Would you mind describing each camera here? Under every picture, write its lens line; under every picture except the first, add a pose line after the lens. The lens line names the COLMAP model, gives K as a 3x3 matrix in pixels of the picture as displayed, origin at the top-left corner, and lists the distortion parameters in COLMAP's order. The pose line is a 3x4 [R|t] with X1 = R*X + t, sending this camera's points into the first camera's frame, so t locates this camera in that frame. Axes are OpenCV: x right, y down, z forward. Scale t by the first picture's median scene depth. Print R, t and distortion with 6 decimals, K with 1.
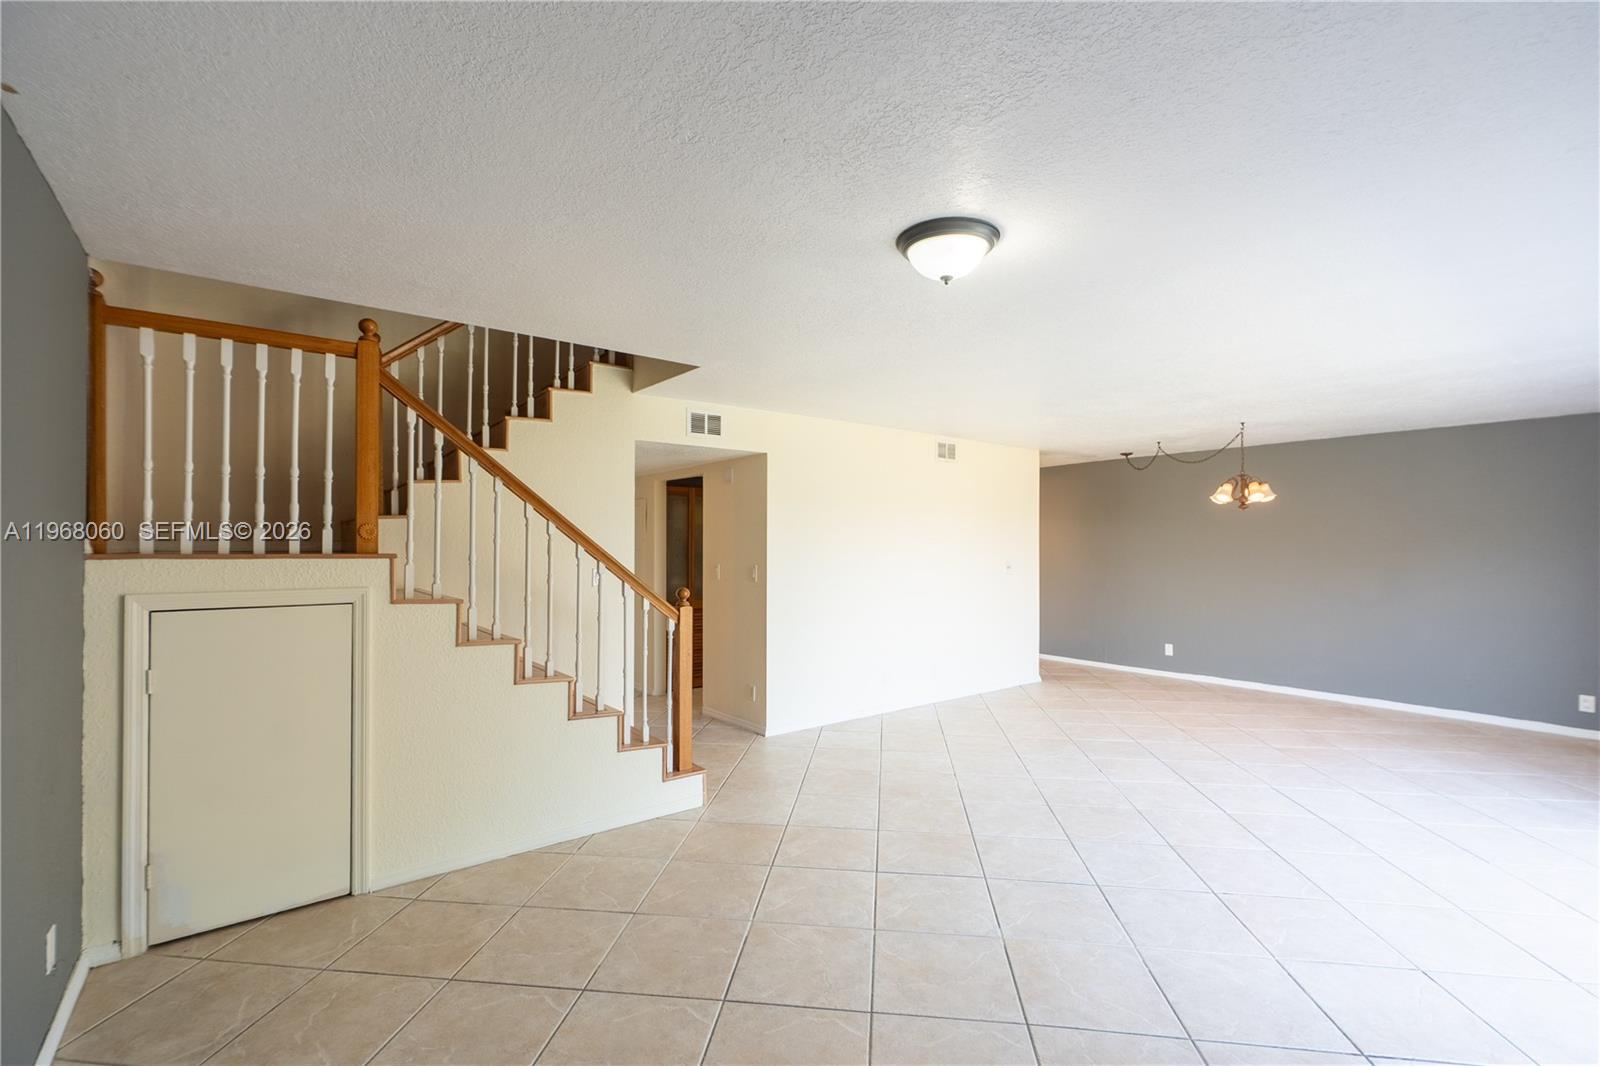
lens RADIAL K [[707.8, 0, 807.4], [0, 707.8, 531.7], [0, 0, 1]] dist [-0.010651, 0.003878]
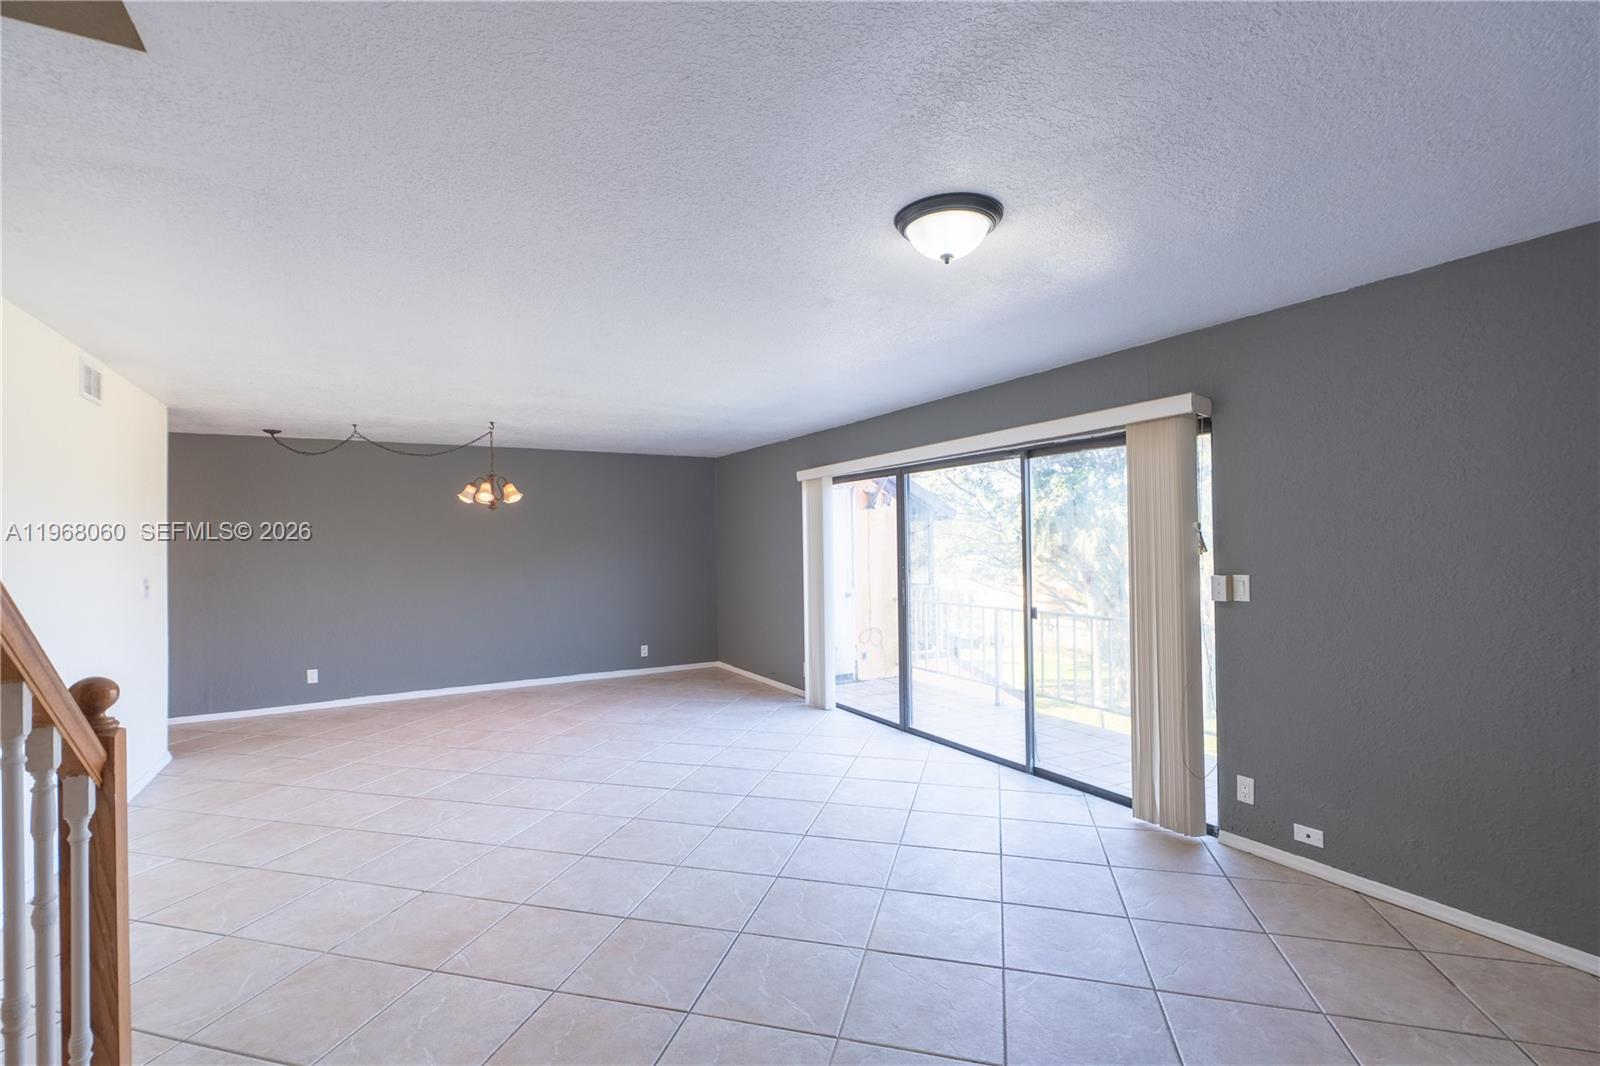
lens RADIAL K [[707.8, 0, 802.5], [0, 707.8, 536.1], [0, 0, 1]] dist [-0.010651, 0.003878]
pose [[0.146490, 0.006379, 0.989192, -0.373690], [-0.001912, 0.999979, -0.006166, 0.012318], [-0.989210, -0.000988, 0.146499, 0.520968]]
